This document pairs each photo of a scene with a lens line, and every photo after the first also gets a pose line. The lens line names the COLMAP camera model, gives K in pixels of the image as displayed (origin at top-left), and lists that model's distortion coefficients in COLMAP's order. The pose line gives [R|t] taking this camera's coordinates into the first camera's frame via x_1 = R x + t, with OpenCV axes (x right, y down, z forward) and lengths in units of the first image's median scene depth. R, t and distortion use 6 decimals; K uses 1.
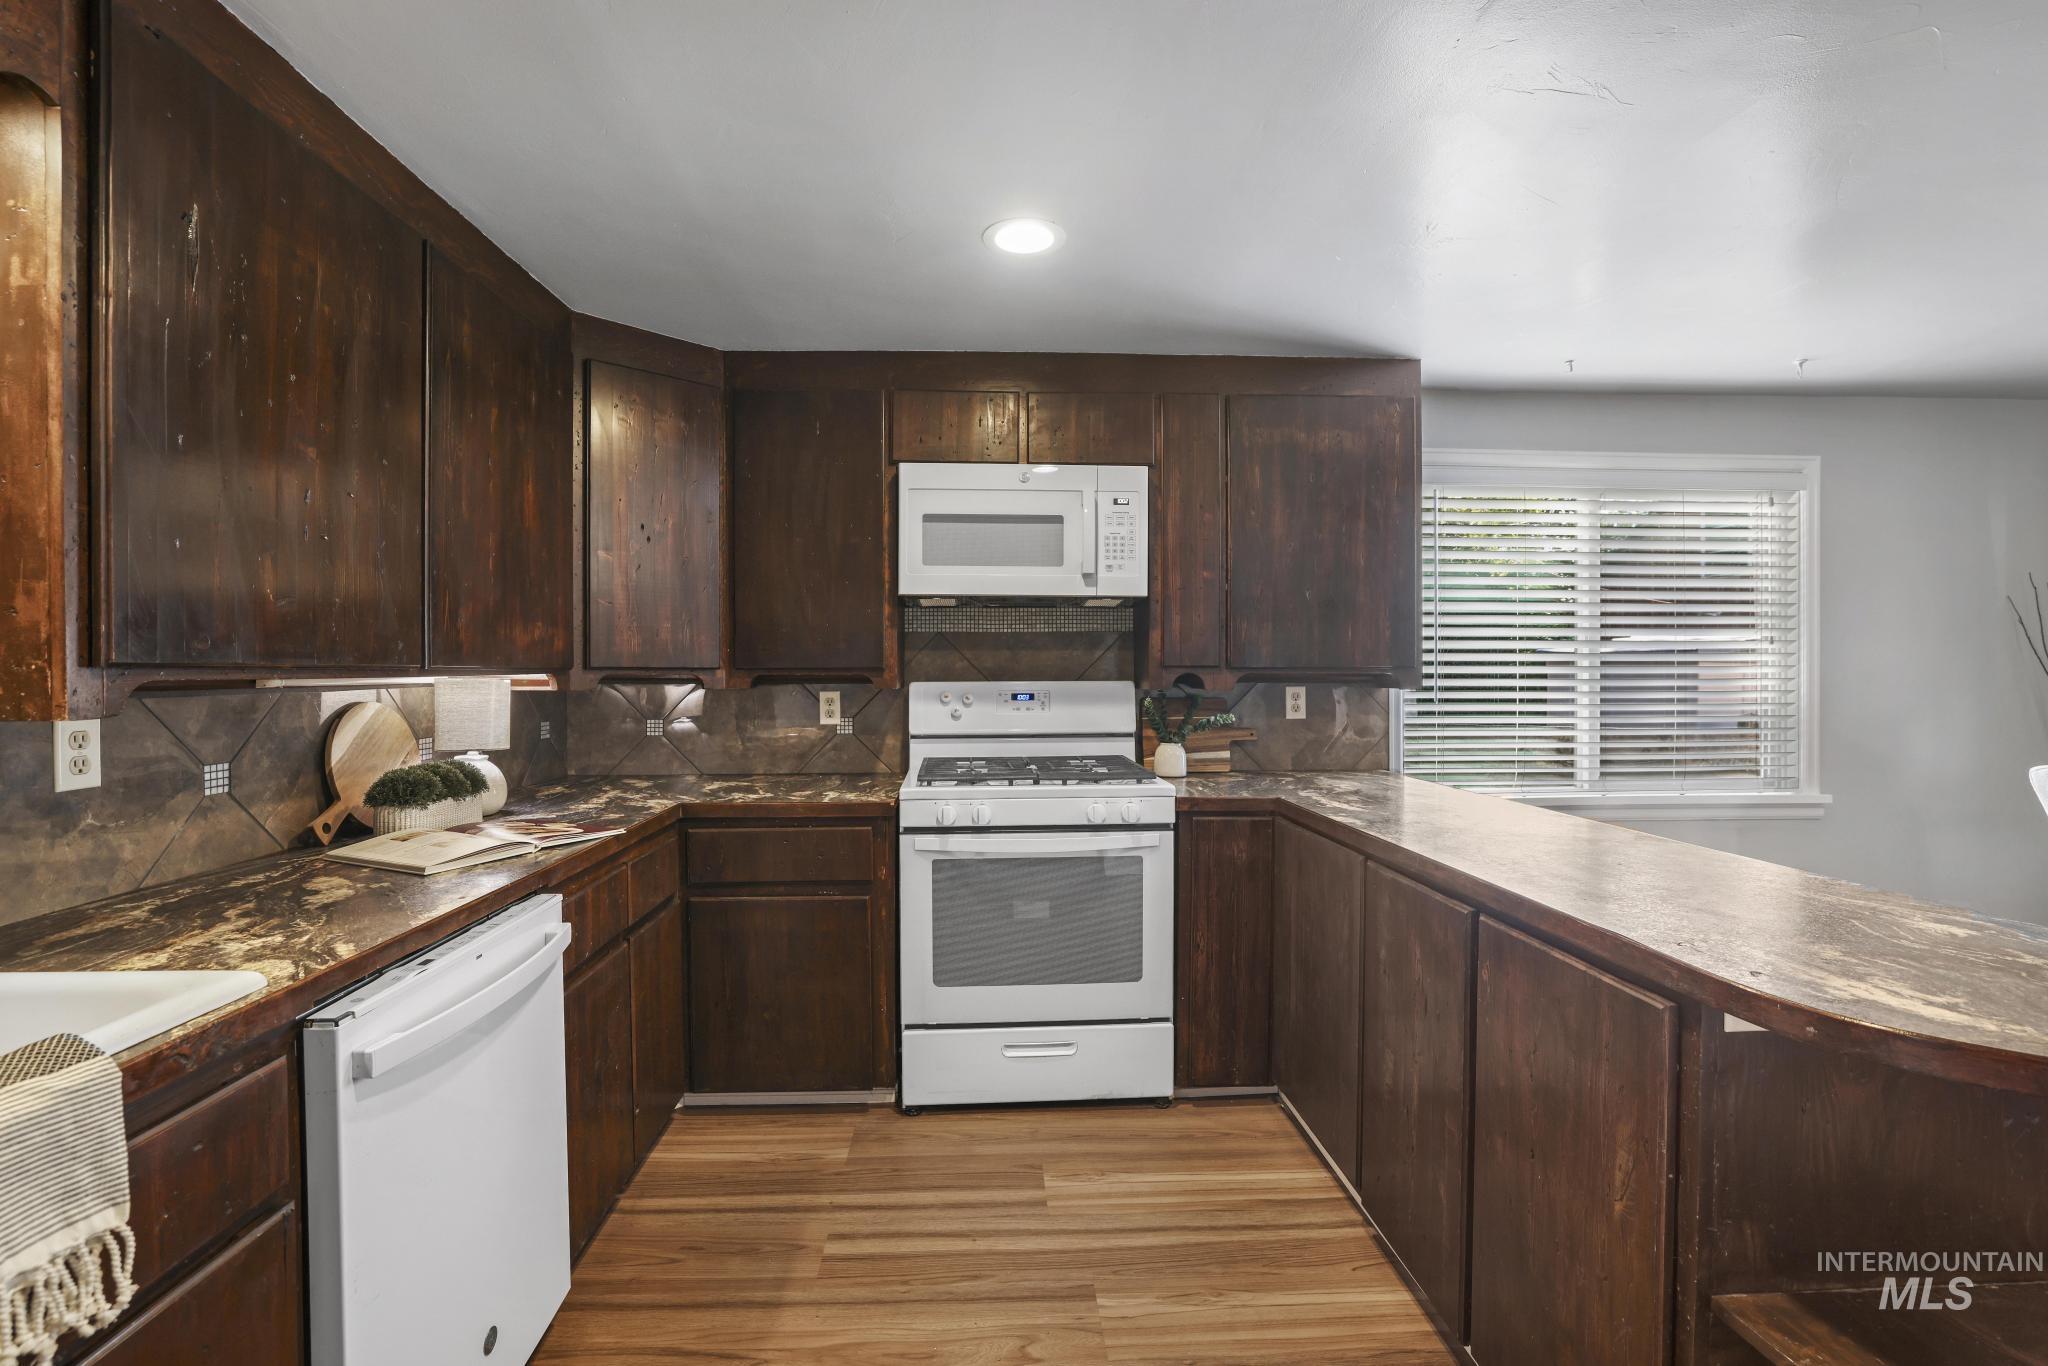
lens RADIAL K [[907.0, 0, 1023.2], [0, 907.0, 676.4], [0, 0, 1]] dist [-0.041643, 0.015413]
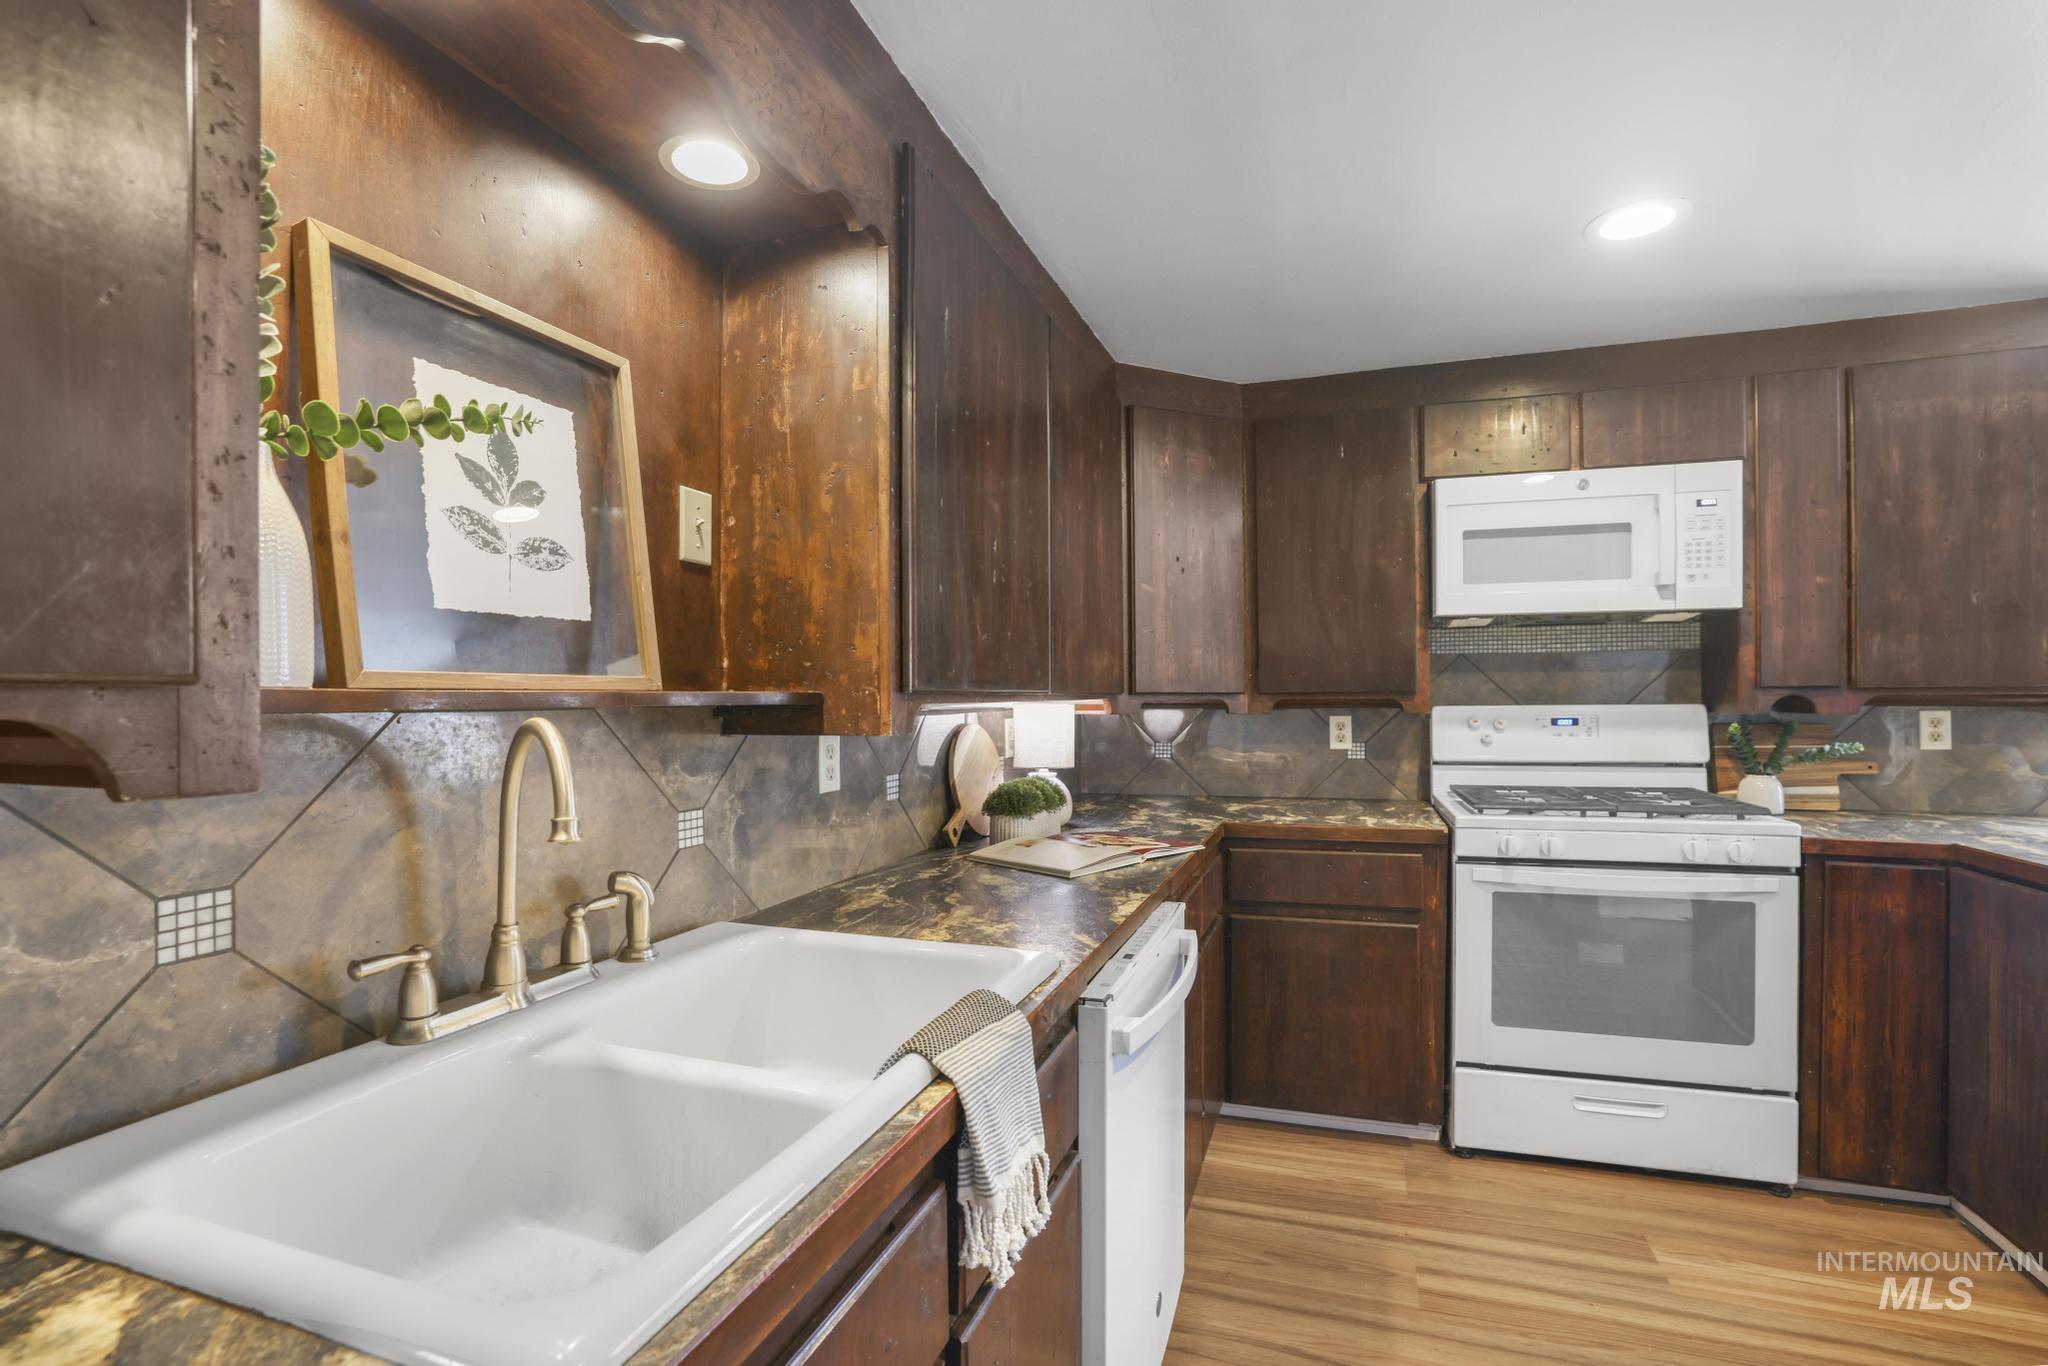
lens RADIAL K [[911.1, 0, 1049.3], [0, 911.1, 702.4], [0, 0, 1]] dist [-0.039586, 0.017083]
pose [[0.935492, -0.003536, -0.353329, -0.199394], [0.003192, 0.999994, -0.001557, 0.002980], [0.353333, 0.000329, 0.935498, -0.053600]]
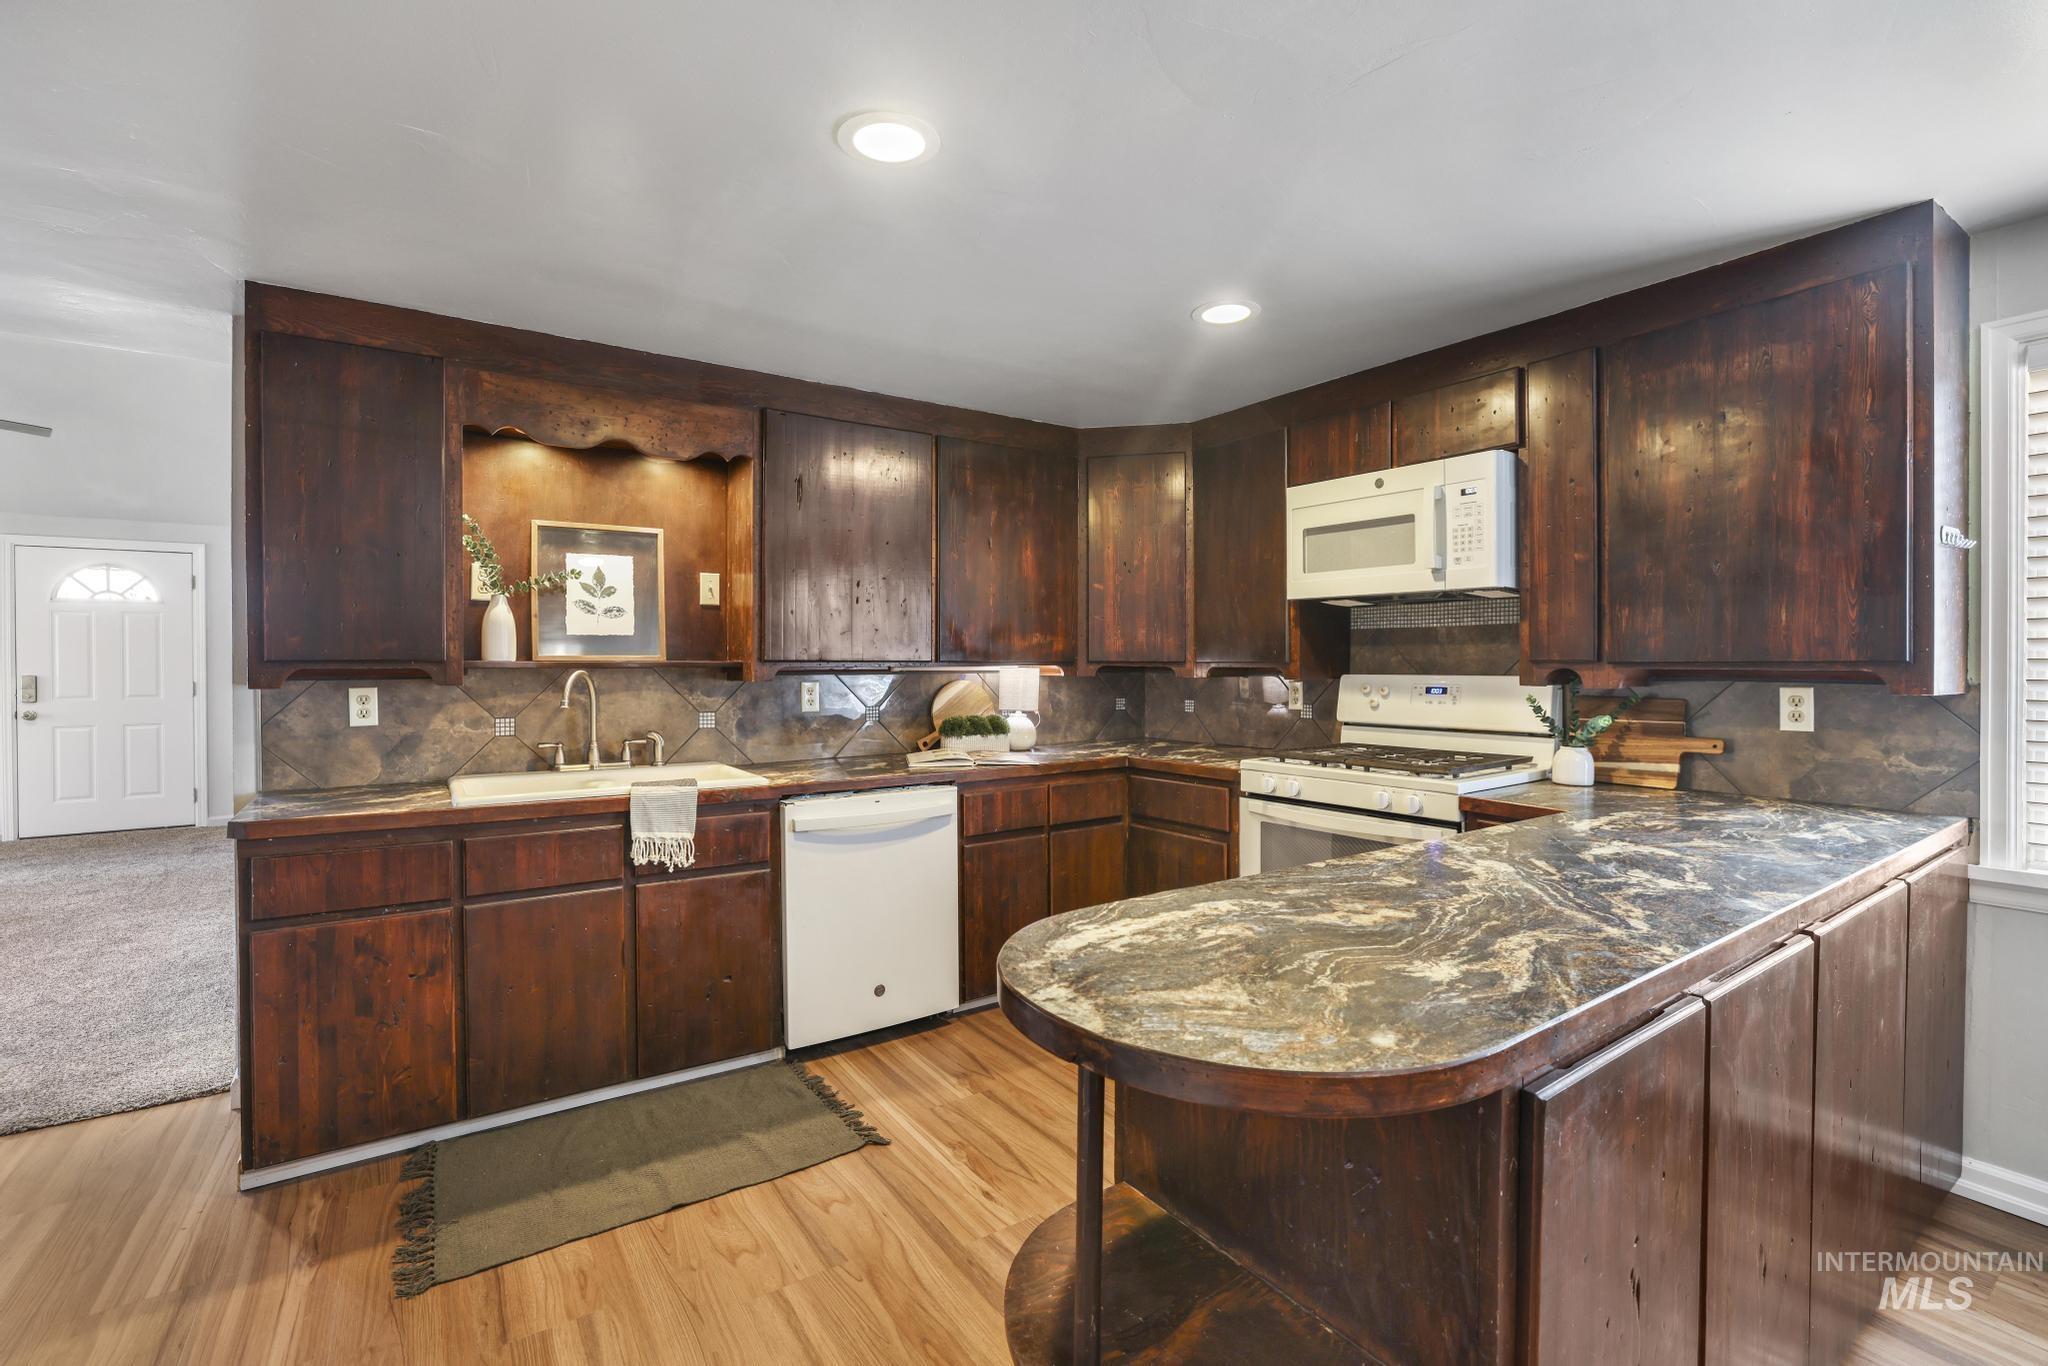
lens RADIAL K [[907.0, 0, 1023.2], [0, 907.0, 676.4], [0, 0, 1]] dist [-0.041643, 0.015413]
pose [[0.527326, 0.015362, -0.849524, 0.726600], [-0.007574, 0.999882, 0.013379, -0.003963], [0.849629, -0.000621, 0.527380, 0.094282]]
